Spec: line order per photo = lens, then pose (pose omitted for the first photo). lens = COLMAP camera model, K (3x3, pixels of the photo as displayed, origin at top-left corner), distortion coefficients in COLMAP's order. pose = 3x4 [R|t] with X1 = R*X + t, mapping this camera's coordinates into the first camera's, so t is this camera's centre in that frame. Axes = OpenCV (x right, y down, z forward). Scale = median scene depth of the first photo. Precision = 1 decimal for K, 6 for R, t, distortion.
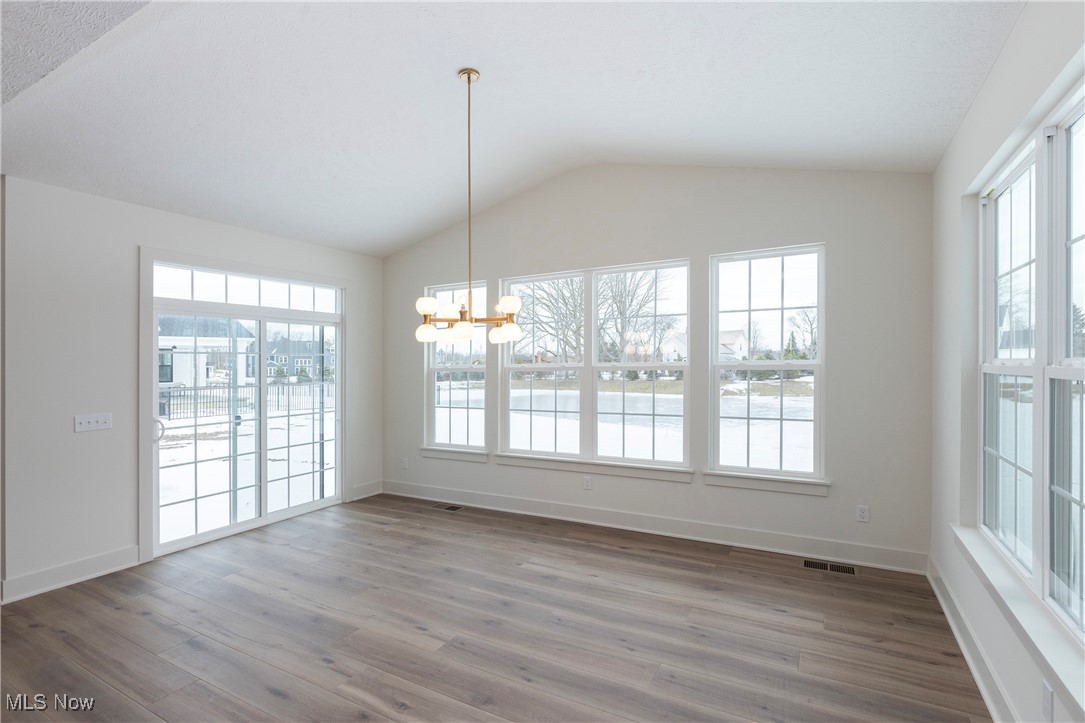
lens RADIAL K [[508.0, 0, 550.0], [0, 508.0, 362.9], [0, 0, 1]] dist [-0.008859, -0.002526]
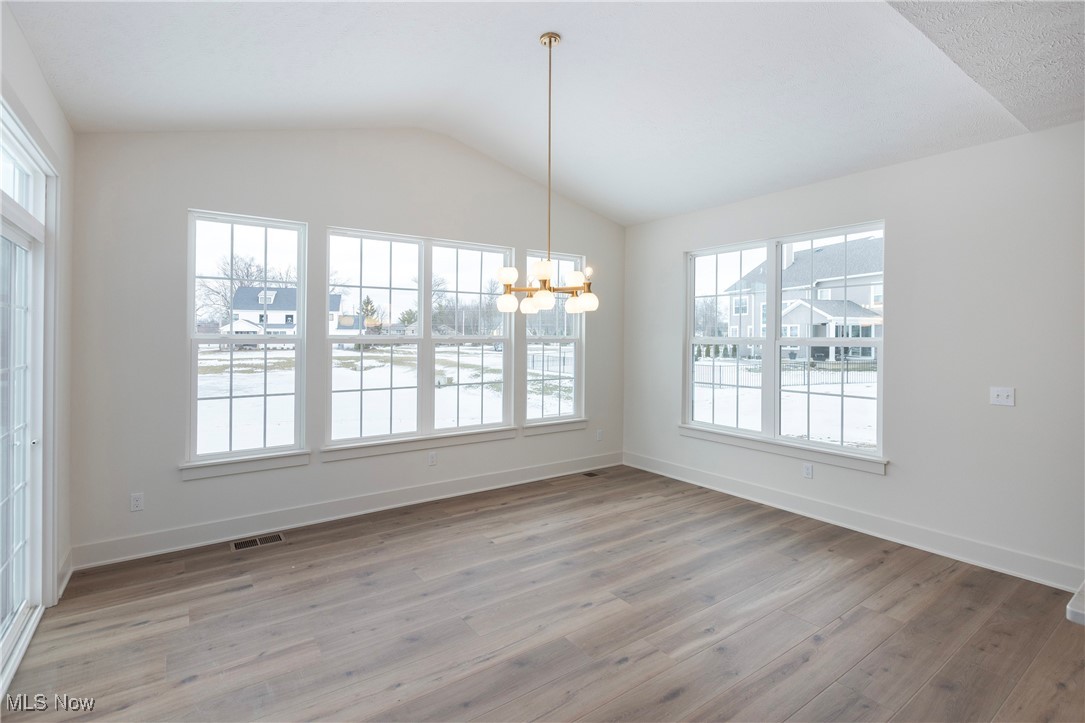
lens RADIAL K [[508.0, 0, 532.1], [0, 508.0, 341.0], [0, 0, 1]] dist [-0.008859, -0.002526]
pose [[0.451626, 0.005779, 0.892188, -0.792735], [-0.009753, 0.999951, -0.001541, 0.013389], [-0.892154, -0.008006, 0.451661, 0.445080]]
